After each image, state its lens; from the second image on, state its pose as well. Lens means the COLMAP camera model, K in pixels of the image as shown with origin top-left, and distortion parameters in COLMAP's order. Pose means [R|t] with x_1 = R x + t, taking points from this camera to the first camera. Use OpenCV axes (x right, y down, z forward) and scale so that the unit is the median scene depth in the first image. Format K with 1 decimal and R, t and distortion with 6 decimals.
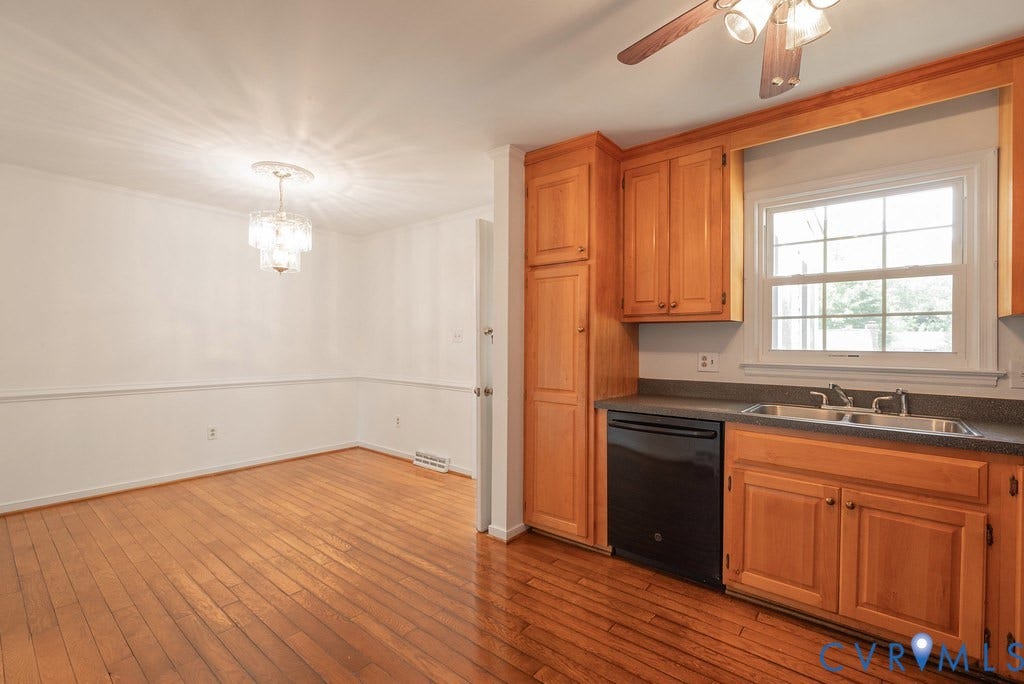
lens RADIAL K [[450.3, 0, 510.4], [0, 450.3, 342.1], [0, 0, 1]] dist [0.000632, 0.000012]
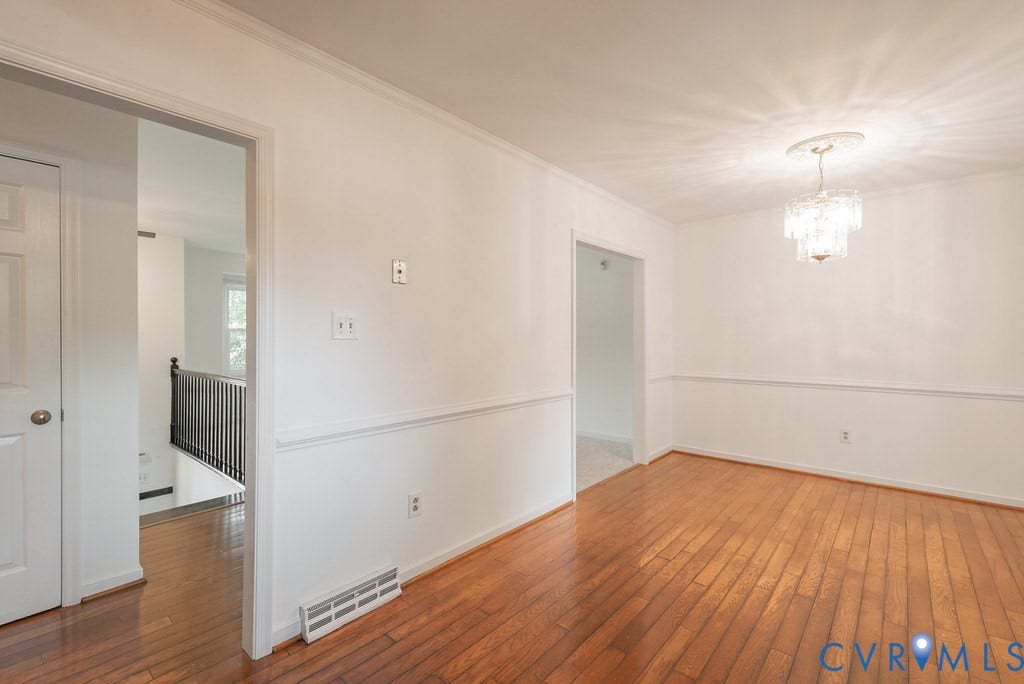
lens RADIAL K [[450.3, 0, 510.4], [0, 450.3, 342.1], [0, 0, 1]] dist [0.000632, 0.000012]
pose [[-0.027040, 0.000464, -0.999634, 0.428691], [0.002366, 0.999997, 0.000400, 0.003006], [0.999632, -0.002354, -0.027041, 0.455772]]
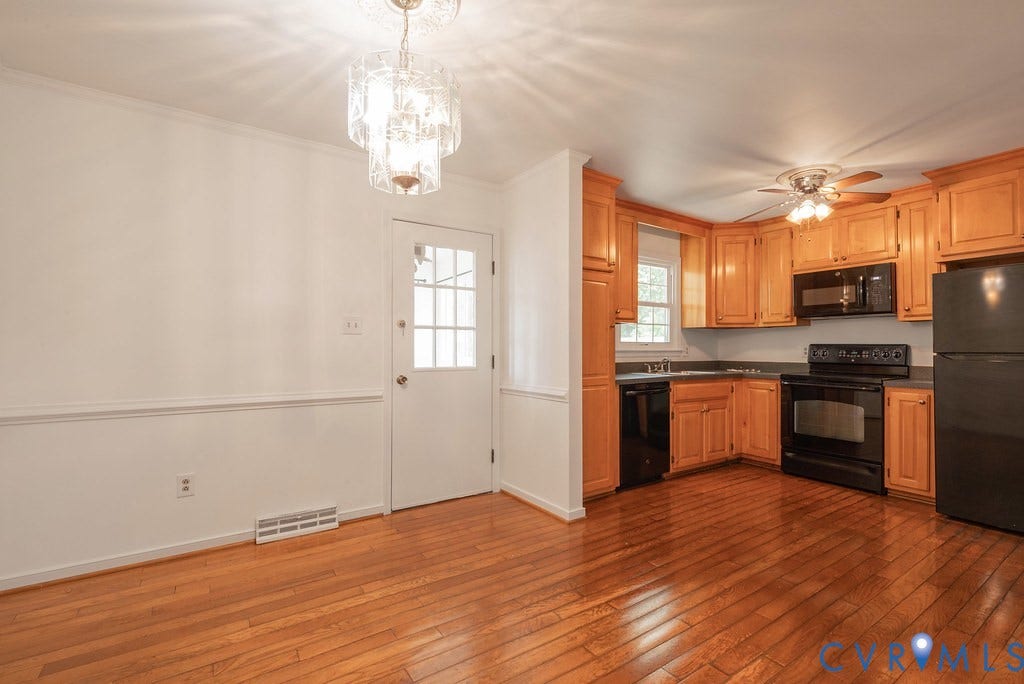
lens RADIAL K [[456.7, 0, 512.0], [0, 456.7, 342.0], [0, 0, 1]] dist [-0.000046, 0.000427]
pose [[0.285360, 0.003947, 0.958412, -1.066231], [-0.000918, 0.999992, -0.003845, 0.021823], [-0.958420, 0.000217, 0.285361, 0.811938]]
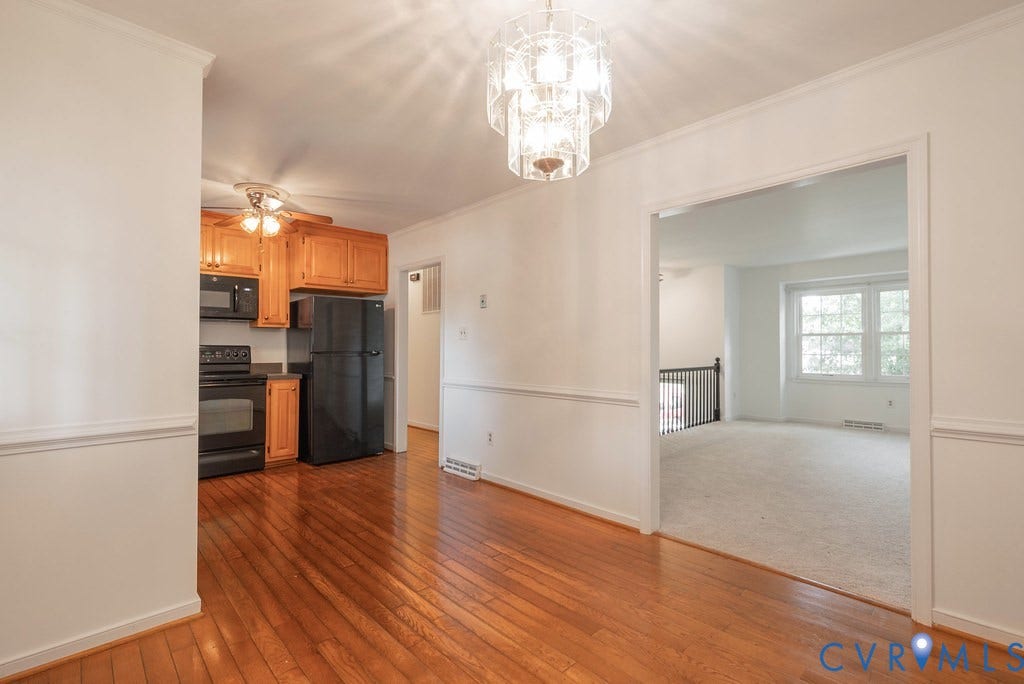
lens RADIAL K [[456.7, 0, 512.0], [0, 456.7, 342.0], [0, 0, 1]] dist [-0.000046, 0.000427]
pose [[-0.992990, -0.006526, 0.118021, -0.582982], [-0.008230, 0.999869, -0.013950, 0.024171], [-0.117914, -0.014824, -0.992913, 1.605226]]
